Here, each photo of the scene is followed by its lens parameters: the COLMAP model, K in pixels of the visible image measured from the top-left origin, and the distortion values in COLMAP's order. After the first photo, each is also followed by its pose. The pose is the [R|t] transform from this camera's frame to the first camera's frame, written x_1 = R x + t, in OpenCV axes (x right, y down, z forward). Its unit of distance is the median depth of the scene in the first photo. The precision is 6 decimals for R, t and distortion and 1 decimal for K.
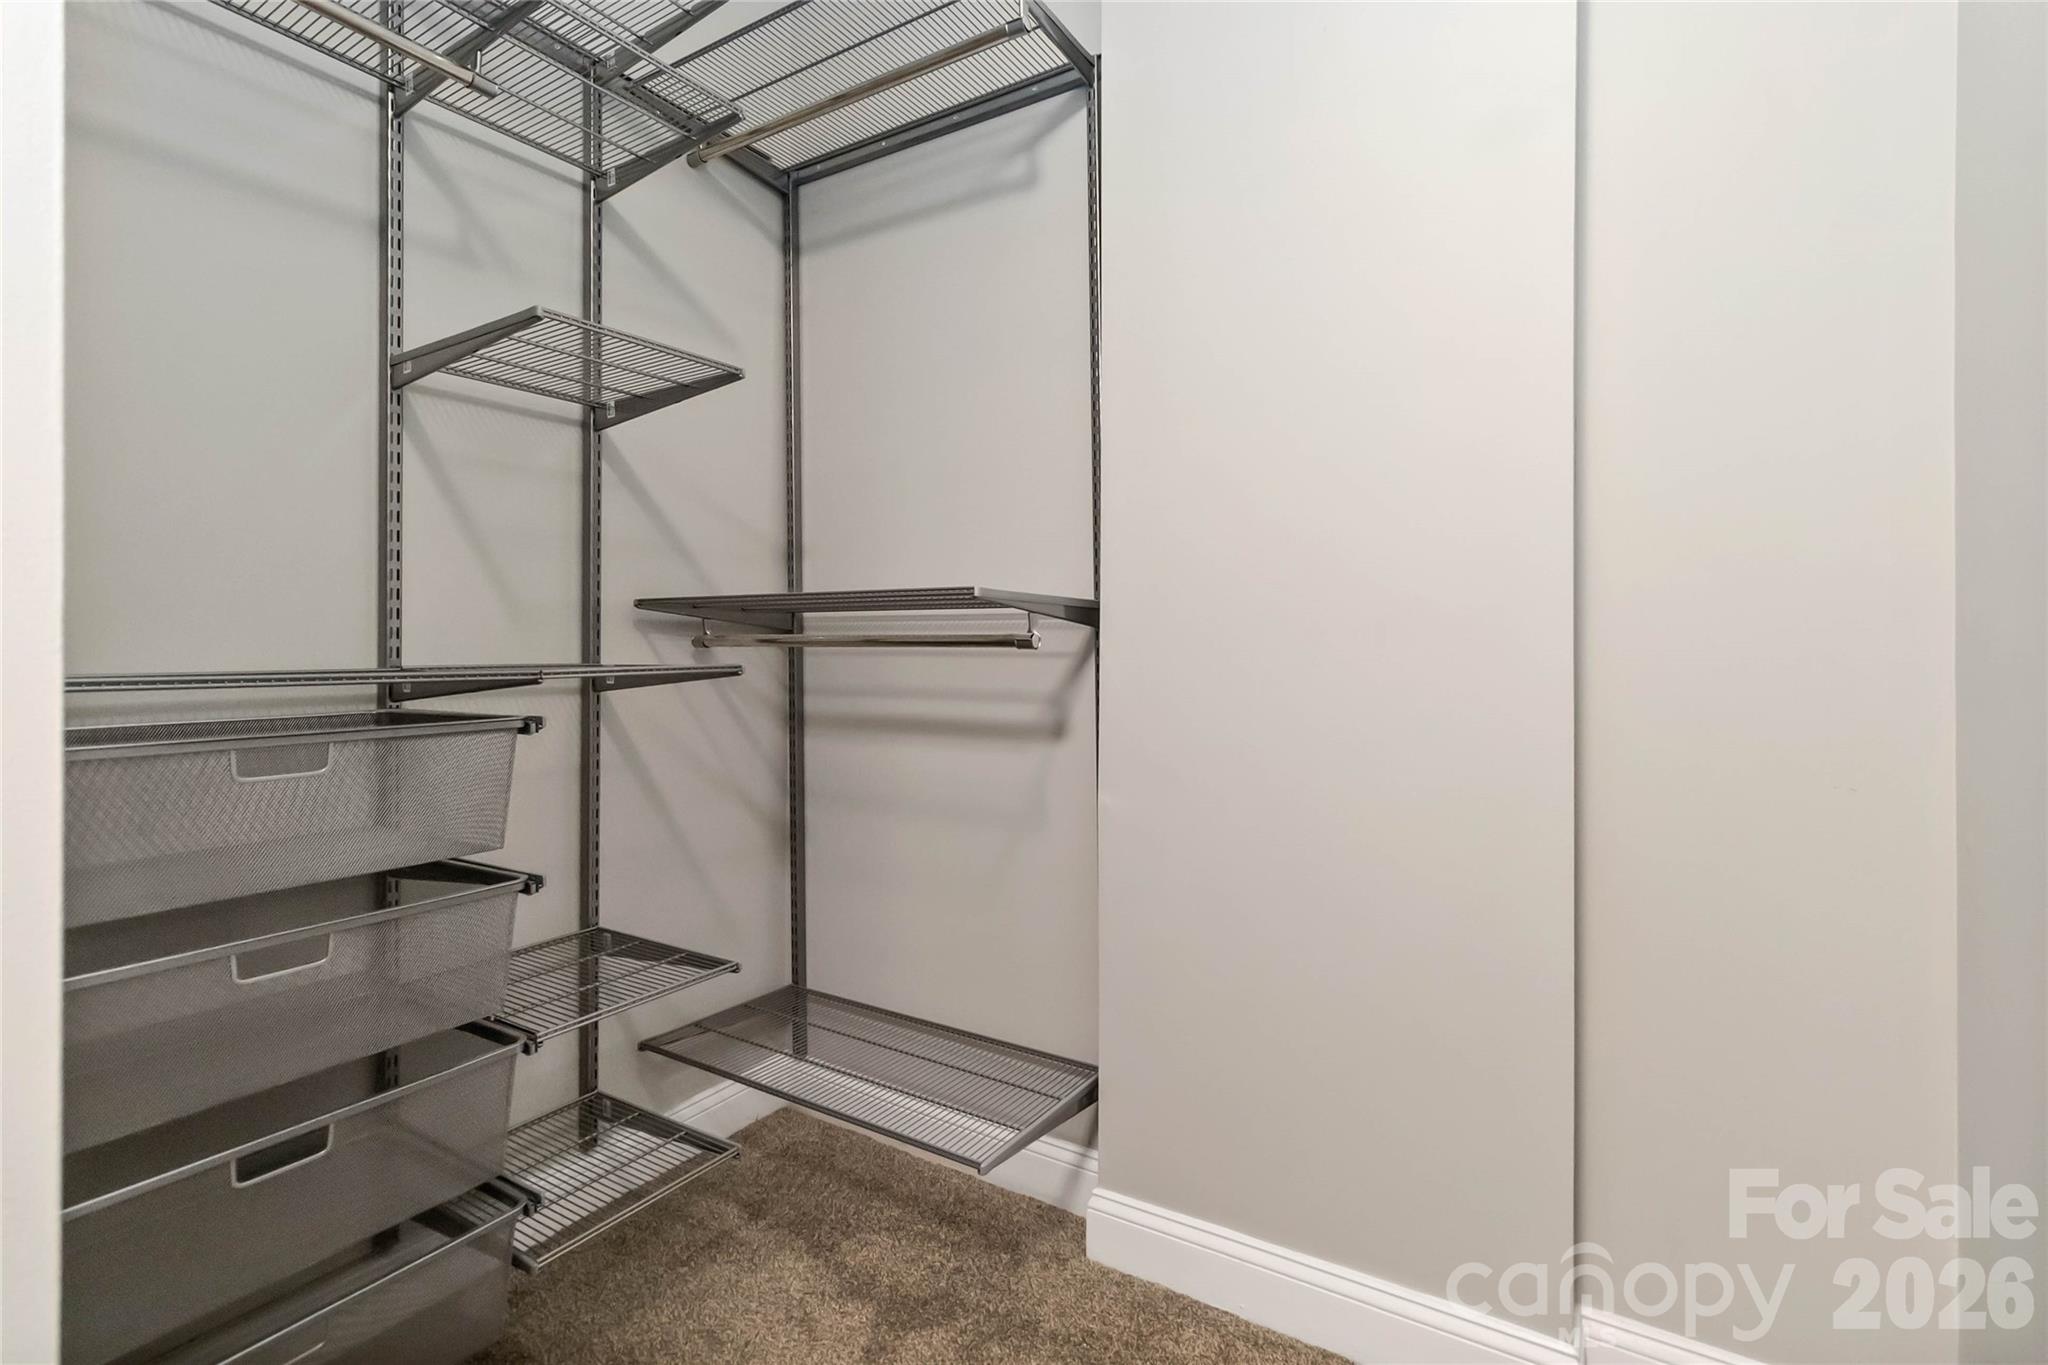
lens RADIAL K [[947.9, 0, 1029.5], [0, 947.9, 636.8], [0, 0, 1]] dist [0.002160, 0.000661]
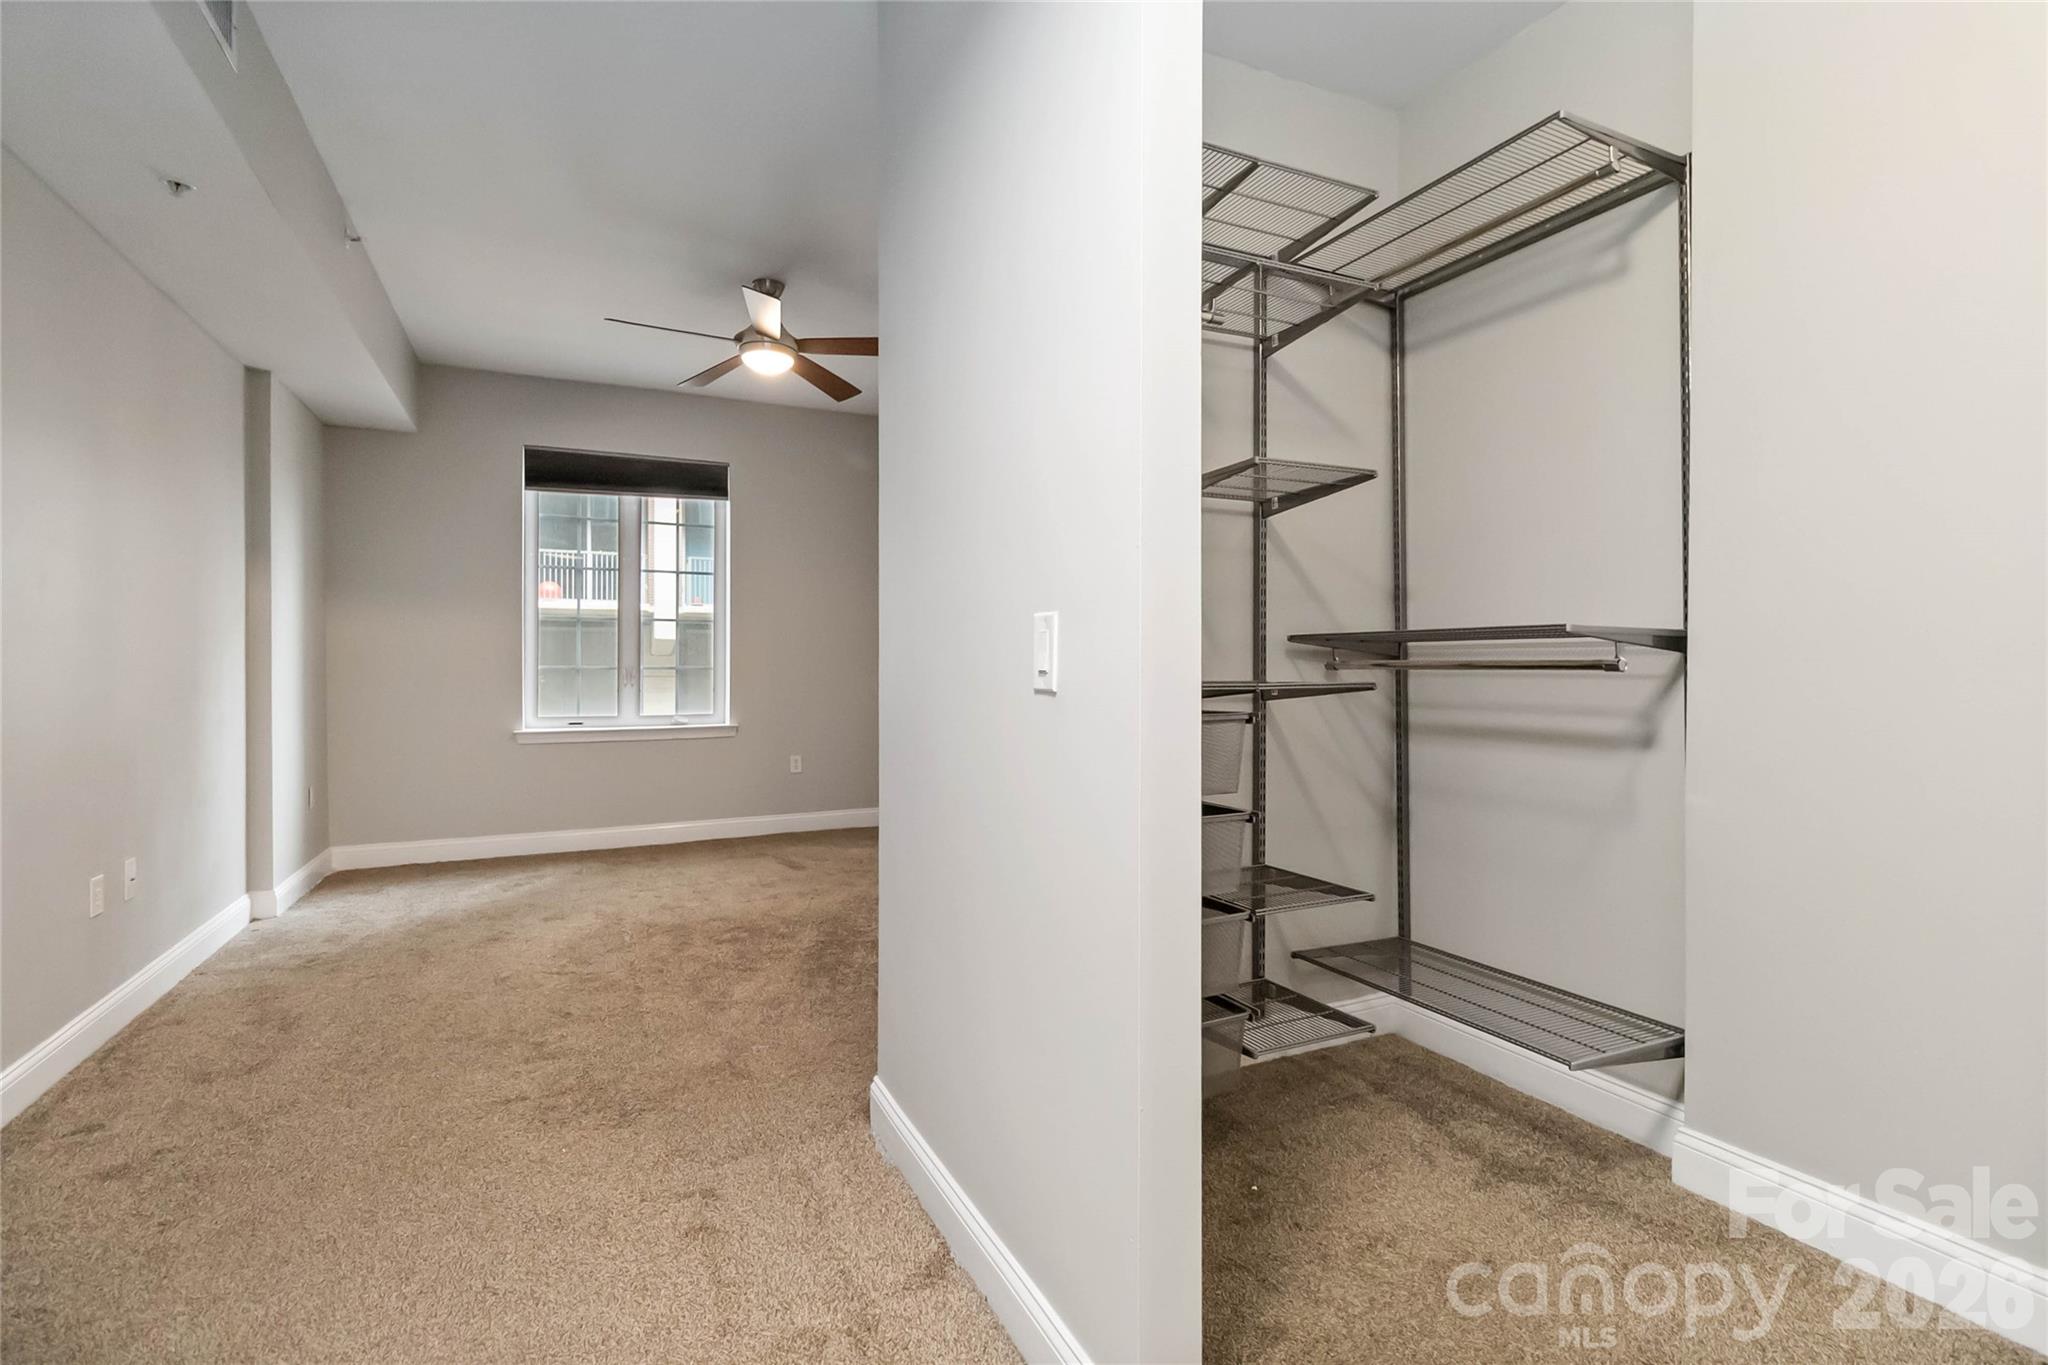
lens RADIAL K [[962.0, 0, 1032.5], [0, 962.0, 671.3], [0, 0, 1]] dist [0.003683, -0.000371]
pose [[0.848020, 0.002348, -0.529959, 0.017647], [0.004049, 0.999932, 0.010909, -0.003881], [0.529949, -0.011397, 0.847953, -0.414748]]
